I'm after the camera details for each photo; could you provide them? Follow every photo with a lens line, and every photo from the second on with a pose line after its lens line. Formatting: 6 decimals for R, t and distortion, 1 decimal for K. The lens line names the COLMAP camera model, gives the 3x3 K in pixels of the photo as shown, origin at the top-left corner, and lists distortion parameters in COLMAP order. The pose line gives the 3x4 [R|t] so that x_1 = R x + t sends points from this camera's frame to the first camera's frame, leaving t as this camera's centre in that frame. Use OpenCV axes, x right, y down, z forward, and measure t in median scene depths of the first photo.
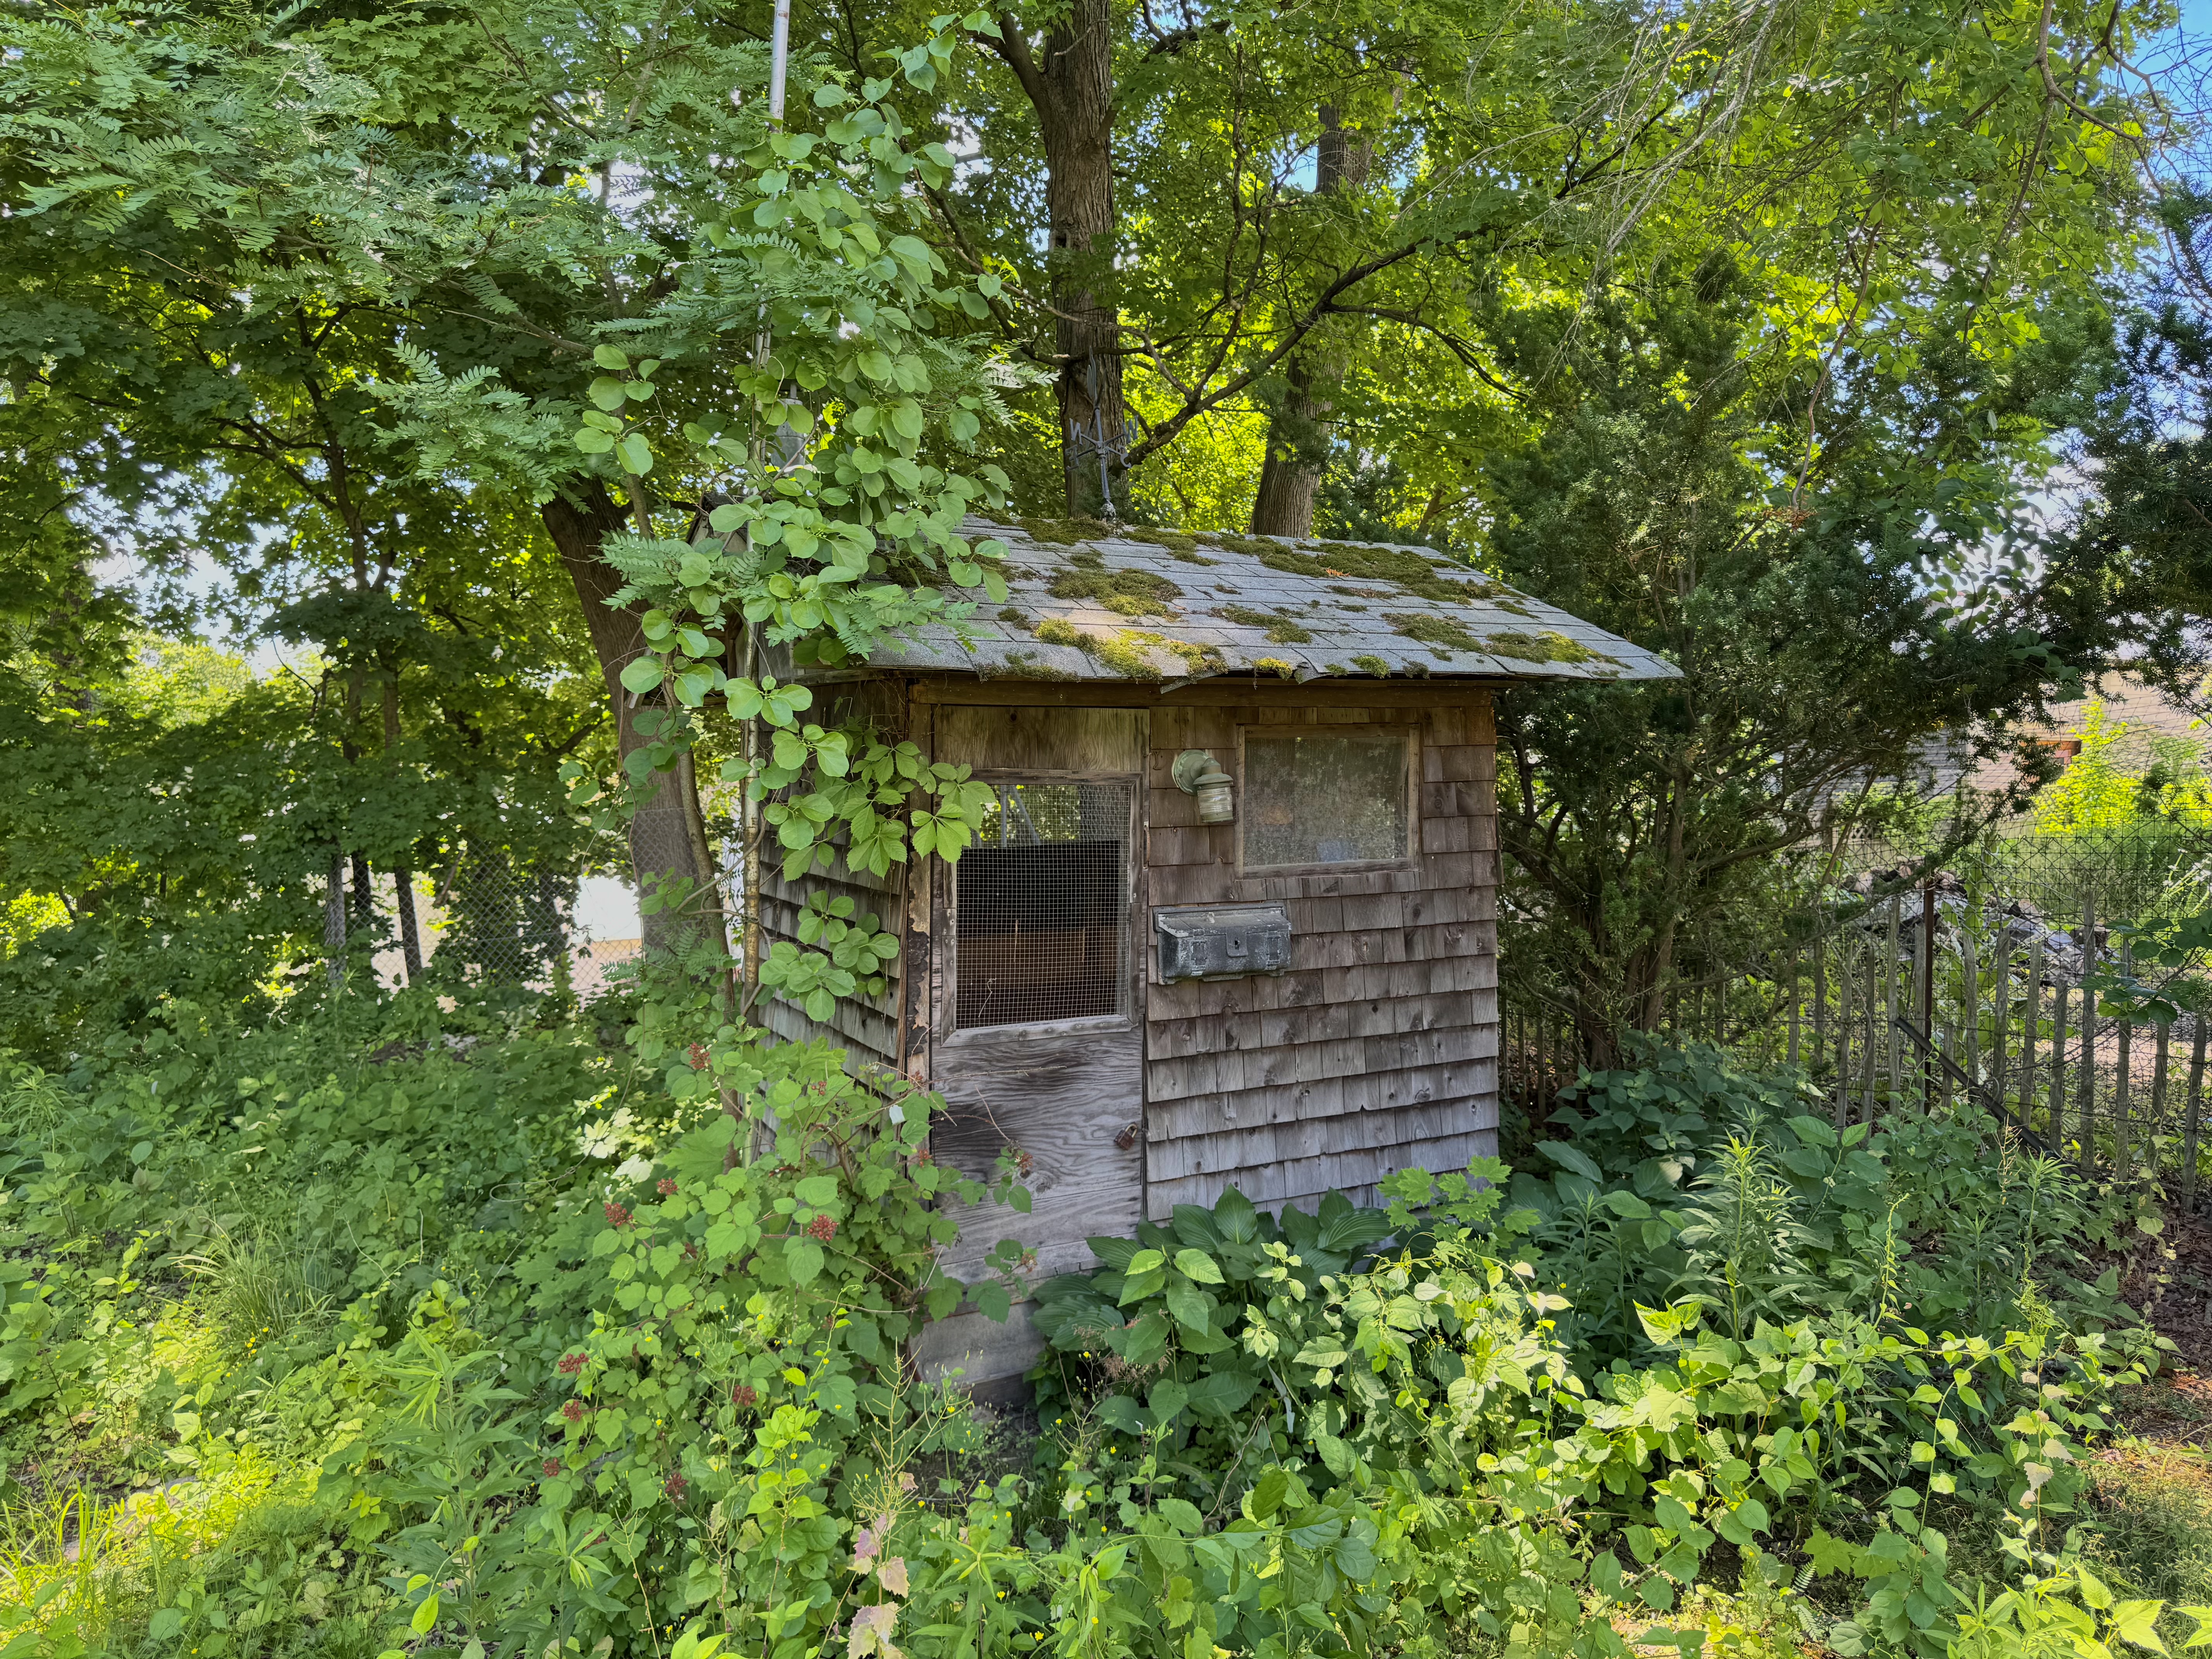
lens RADIAL K [[1535.0, 0, 1109.3], [0, 1535.0, 832.5], [0, 0, 1]] dist [0.005847, 0.001110]
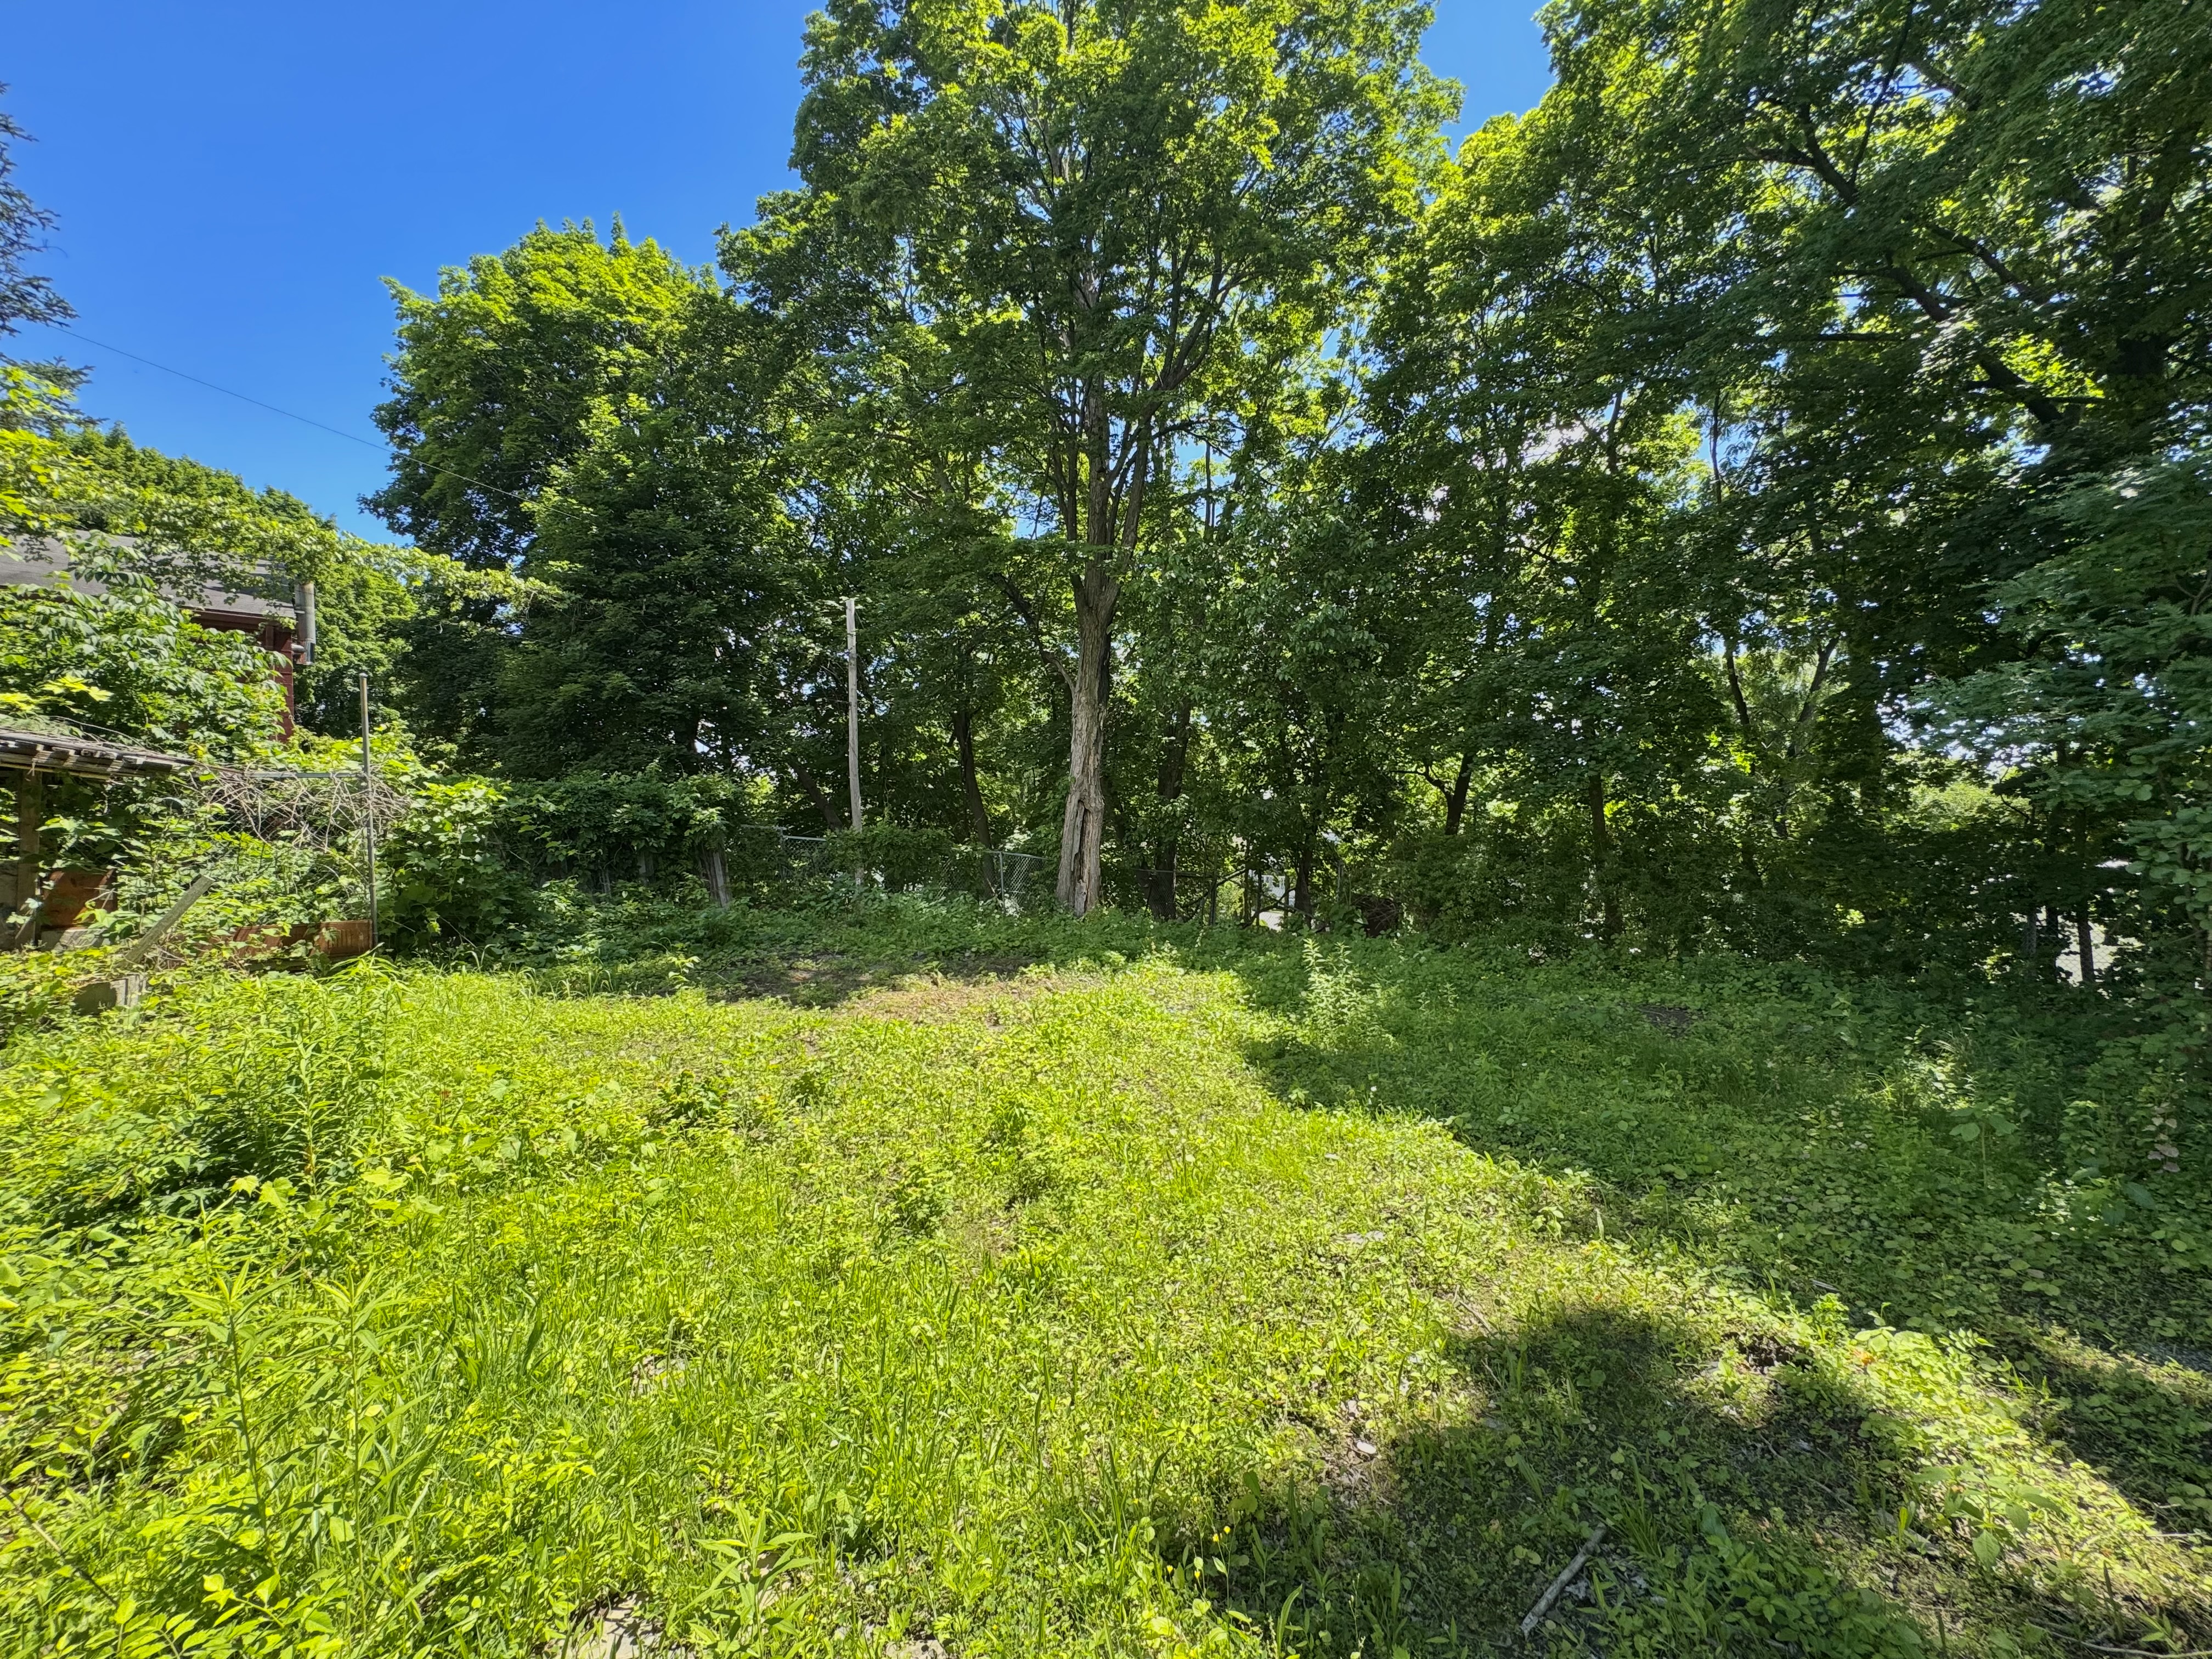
lens RADIAL K [[883.2, 0, 1110.8], [0, 883.2, 833.2], [0, 0, 1]] dist [-0.004425, 0.001353]
pose [[0.297751, 0.026752, -0.954269, 0.166961], [-0.087696, 0.996147, 0.000563, 0.023619], [0.950607, 0.083518, 0.298950, -0.362762]]
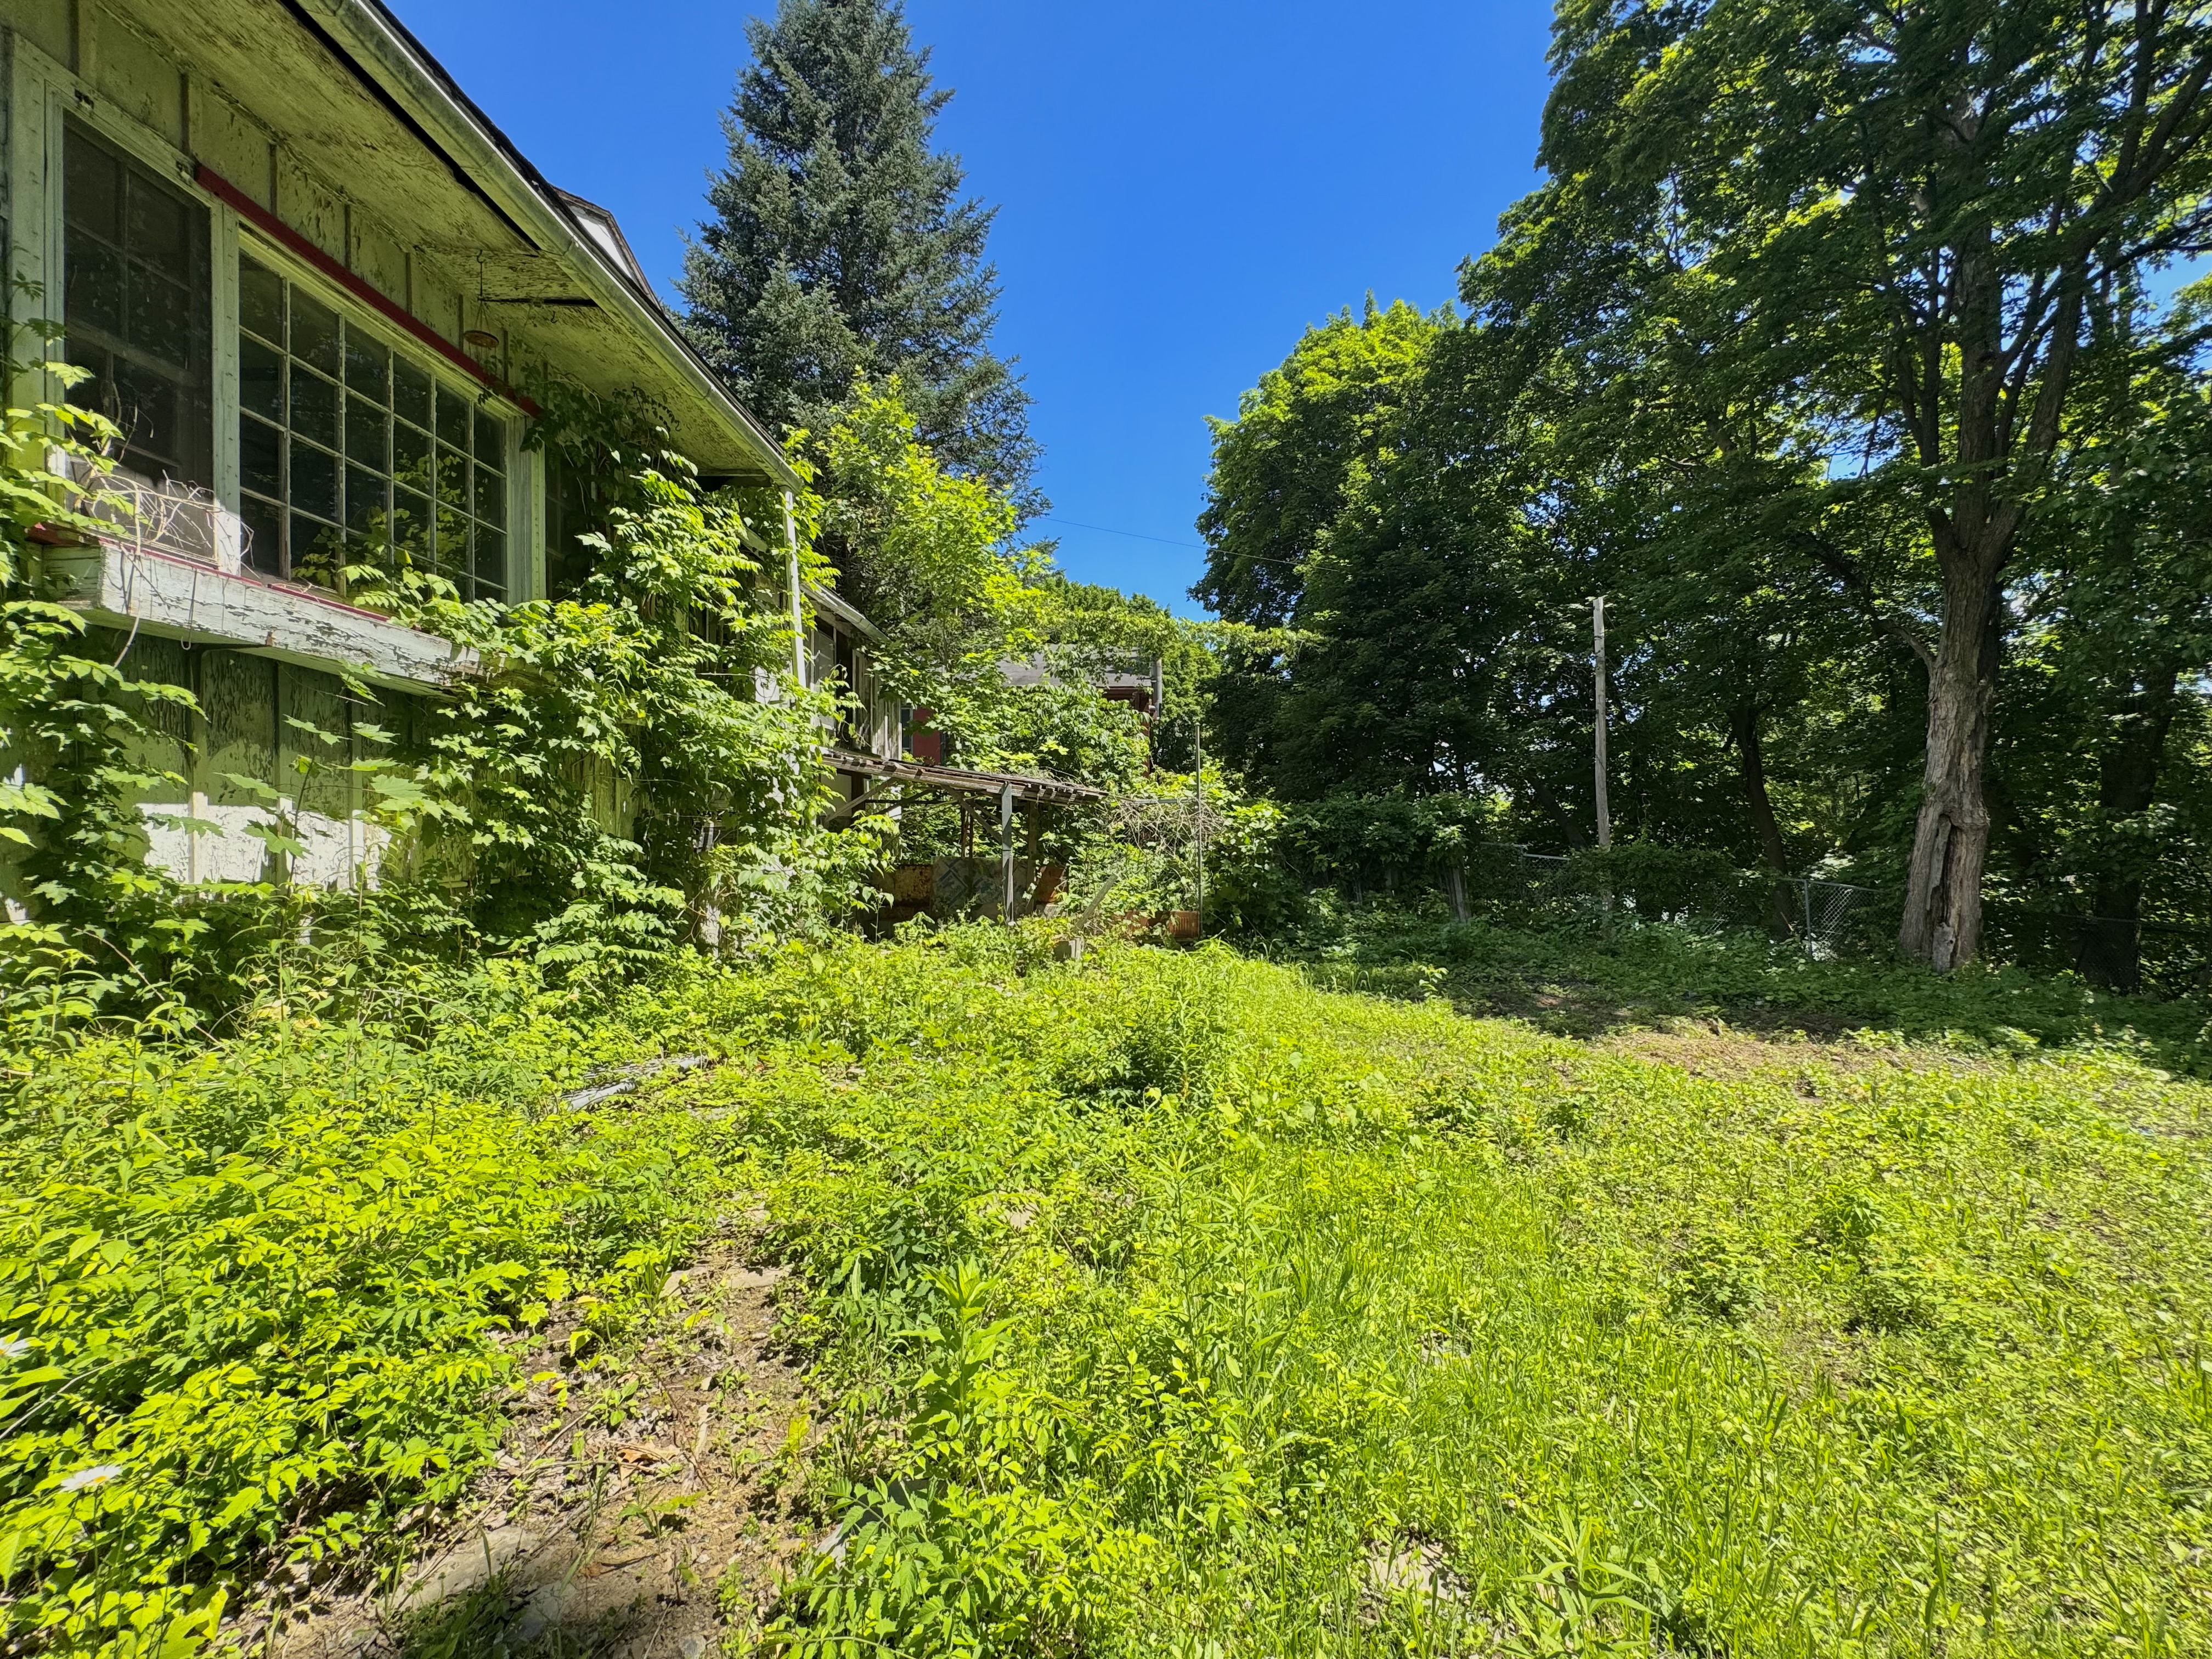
lens RADIAL K [[883.2, 0, 1107.1], [0, 883.2, 831.3], [0, 0, 1]] dist [-0.004425, 0.001353]
pose [[-0.467313, 0.005604, -0.884074, 0.254307], [-0.080920, 0.995511, 0.049084, 0.034425], [0.880381, 0.094477, -0.464762, -0.474528]]
